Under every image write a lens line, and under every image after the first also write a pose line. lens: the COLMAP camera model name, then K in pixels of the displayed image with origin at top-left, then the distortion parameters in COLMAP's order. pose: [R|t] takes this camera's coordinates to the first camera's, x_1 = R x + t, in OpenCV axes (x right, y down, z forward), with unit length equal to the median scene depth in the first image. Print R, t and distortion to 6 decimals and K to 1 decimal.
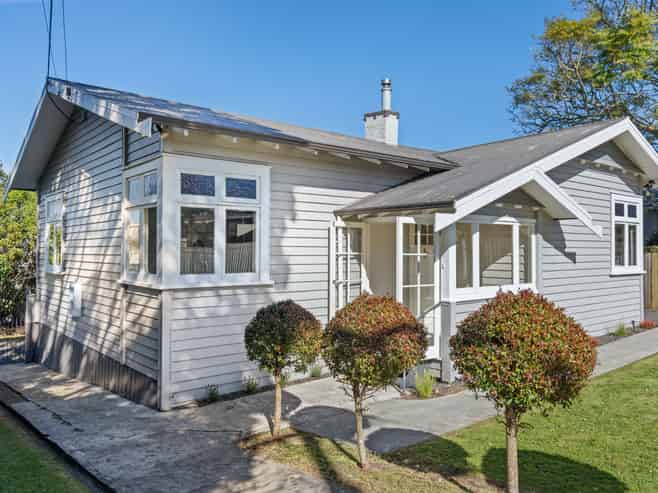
lens RADIAL K [[526.6, 0, 329.0], [0, 526.6, 246.5], [0, 0, 1]] dist [0.012289, 0.004549]
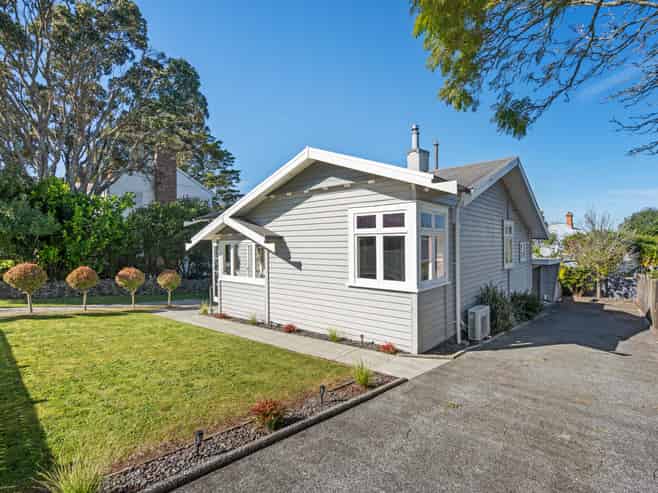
lens RADIAL K [[340.8, 0, 329.0], [0, 340.8, 246.5], [0, 0, 1]] dist [-0.001624, 0.000490]
pose [[0.173922, 0.001636, -0.984758, 1.516779], [0.011854, 0.999923, 0.003754, -0.034280], [0.984688, -0.012326, 0.173890, 1.061067]]
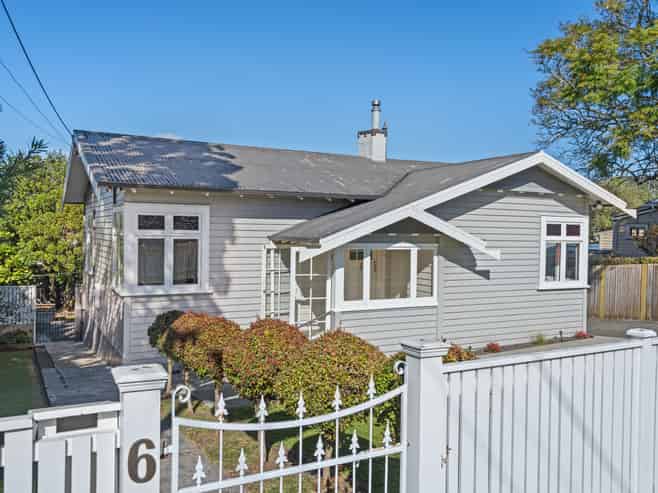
lens RADIAL K [[582.9, 0, 329.0], [0, 582.9, 246.5], [0, 0, 1]] dist [0.006280, 0.002681]
pose [[0.980218, 0.019502, -0.196956, 0.429796], [-0.012791, 0.999295, 0.035289, -0.092933], [0.197505, -0.032072, 0.979777, -0.358684]]
